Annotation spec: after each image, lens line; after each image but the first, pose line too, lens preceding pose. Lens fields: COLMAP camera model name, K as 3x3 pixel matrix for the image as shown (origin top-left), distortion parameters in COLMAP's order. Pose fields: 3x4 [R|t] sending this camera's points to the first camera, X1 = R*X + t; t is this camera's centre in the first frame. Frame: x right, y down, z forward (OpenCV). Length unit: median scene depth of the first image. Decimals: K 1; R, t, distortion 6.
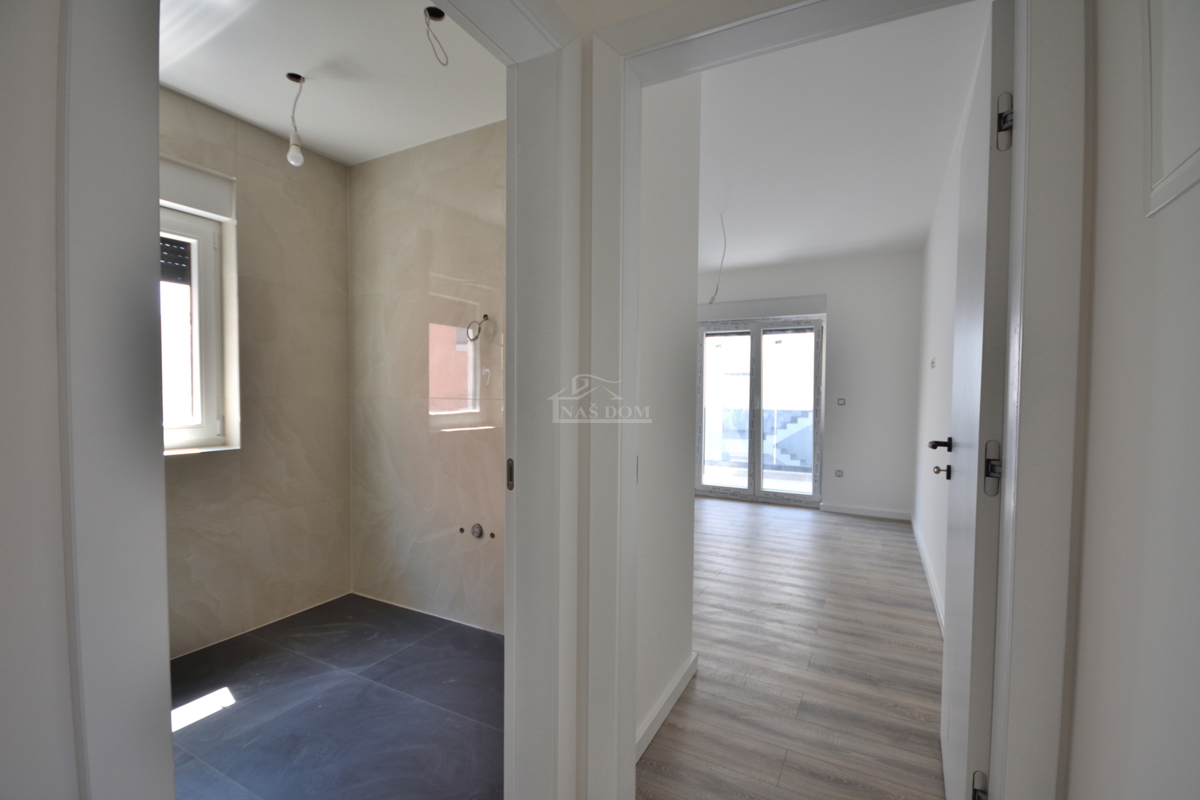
lens RADIAL K [[523.6, 0, 605.5], [0, 523.6, 409.8], [0, 0, 1]] dist [0.012886, -0.011881]
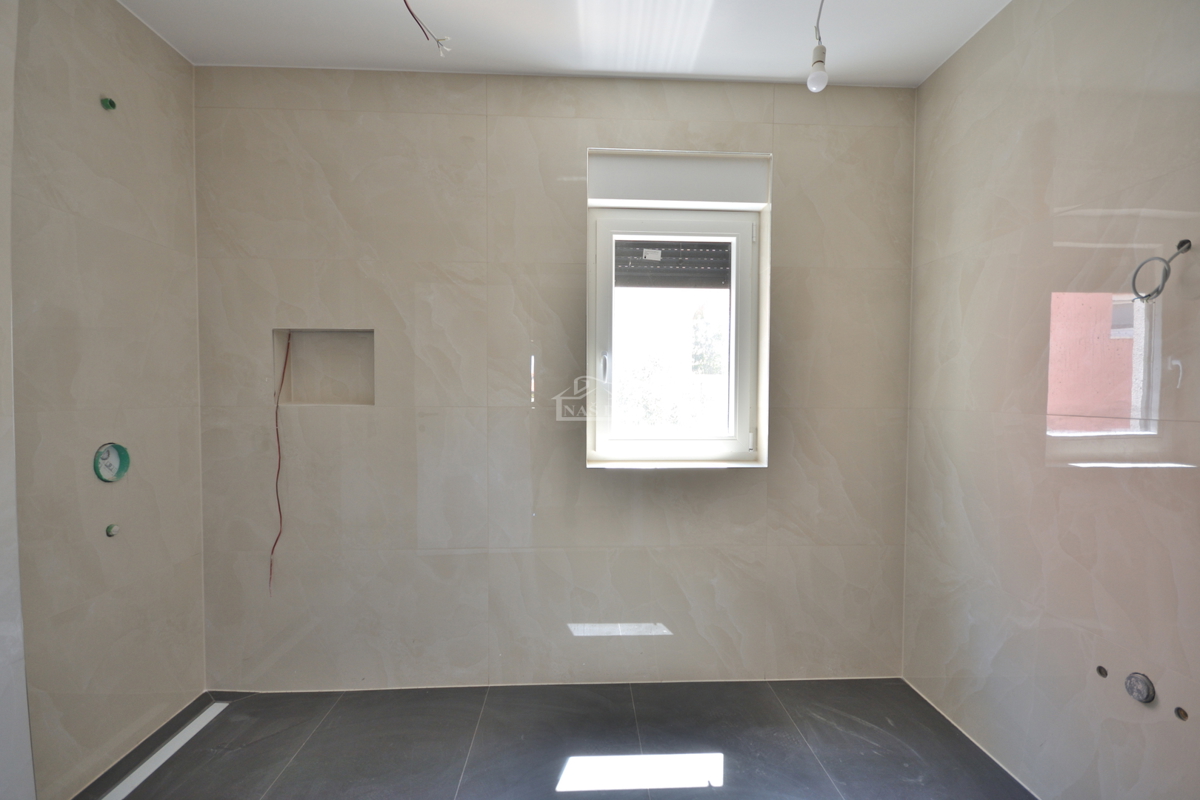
lens RADIAL K [[523.6, 0, 605.5], [0, 523.6, 409.8], [0, 0, 1]] dist [0.012886, -0.011881]
pose [[0.502194, 0.023143, -0.864445, -0.080177], [-0.029265, 0.999524, 0.009758, -0.020123], [0.864260, 0.020397, 0.502632, 0.314990]]
